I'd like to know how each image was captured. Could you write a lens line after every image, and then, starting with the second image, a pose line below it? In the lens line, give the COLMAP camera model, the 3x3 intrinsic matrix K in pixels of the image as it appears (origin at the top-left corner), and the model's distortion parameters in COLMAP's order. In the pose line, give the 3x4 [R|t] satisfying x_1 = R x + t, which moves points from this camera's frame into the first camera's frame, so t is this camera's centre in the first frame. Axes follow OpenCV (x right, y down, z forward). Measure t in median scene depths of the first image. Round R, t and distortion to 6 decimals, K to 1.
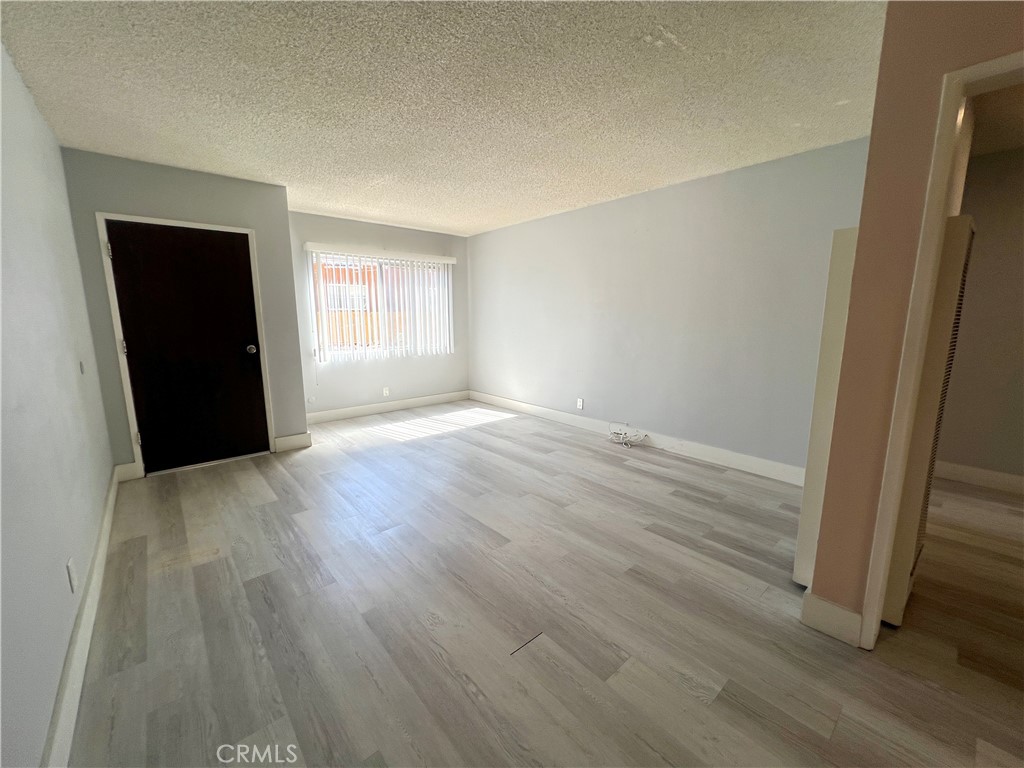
lens RADIAL K [[411.2, 0, 514.5], [0, 411.2, 382.0], [0, 0, 1]] dist [0.003792, 0.000390]
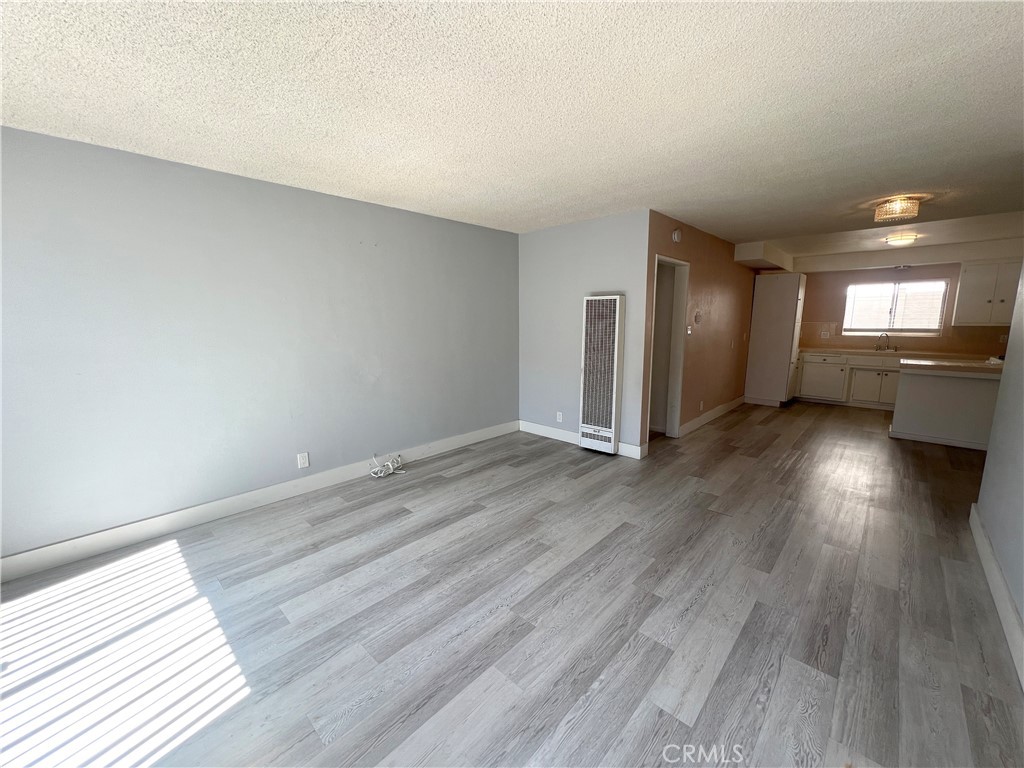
lens RADIAL K [[411.2, 0, 507.7], [0, 411.2, 383.2], [0, 0, 1]] dist [-0.000556, 0.000399]
pose [[-0.093191, -0.152022, 0.983974, -0.836717], [0.167245, 0.971842, 0.165988, -0.204656], [-0.981501, 0.180033, -0.065142, 1.016265]]
